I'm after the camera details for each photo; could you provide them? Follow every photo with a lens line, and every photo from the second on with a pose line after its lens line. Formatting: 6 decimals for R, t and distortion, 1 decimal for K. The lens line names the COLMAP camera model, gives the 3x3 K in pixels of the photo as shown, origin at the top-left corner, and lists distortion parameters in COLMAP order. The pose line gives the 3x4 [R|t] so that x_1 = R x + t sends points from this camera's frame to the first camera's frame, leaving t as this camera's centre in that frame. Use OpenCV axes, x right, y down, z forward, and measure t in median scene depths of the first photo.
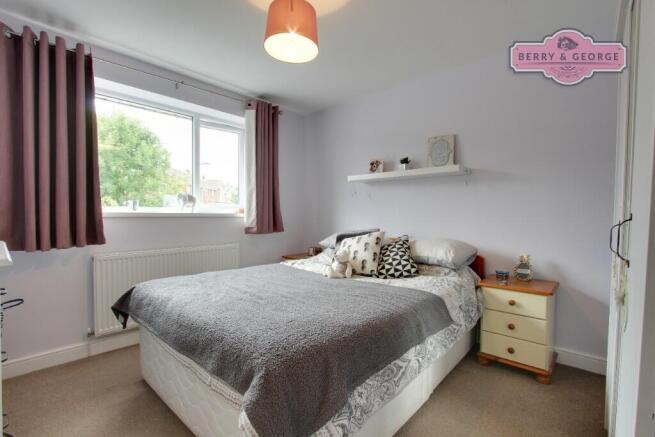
lens RADIAL K [[307.0, 0, 326.3], [0, 307.0, 218.9], [0, 0, 1]] dist [-0.014101, 0.001000]
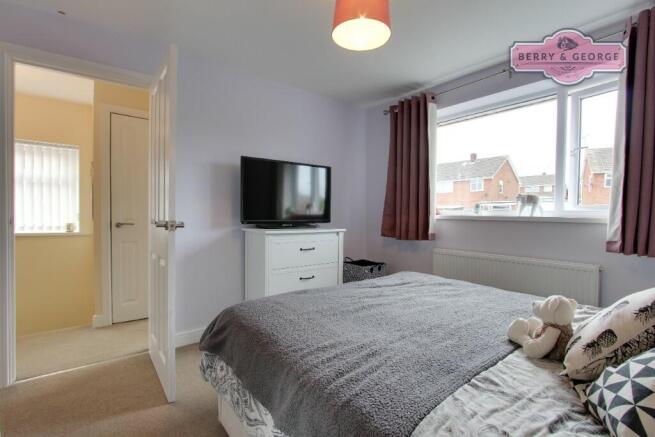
lens RADIAL K [[307.0, 0, 327.0], [0, 307.0, 221.1], [0, 0, 1]] dist [-0.014101, 0.001000]
pose [[-0.164821, 0.014233, -0.986221, 0.511475], [-0.030152, 0.999356, 0.019461, -0.007630], [0.985863, 0.032945, -0.164286, 0.660484]]
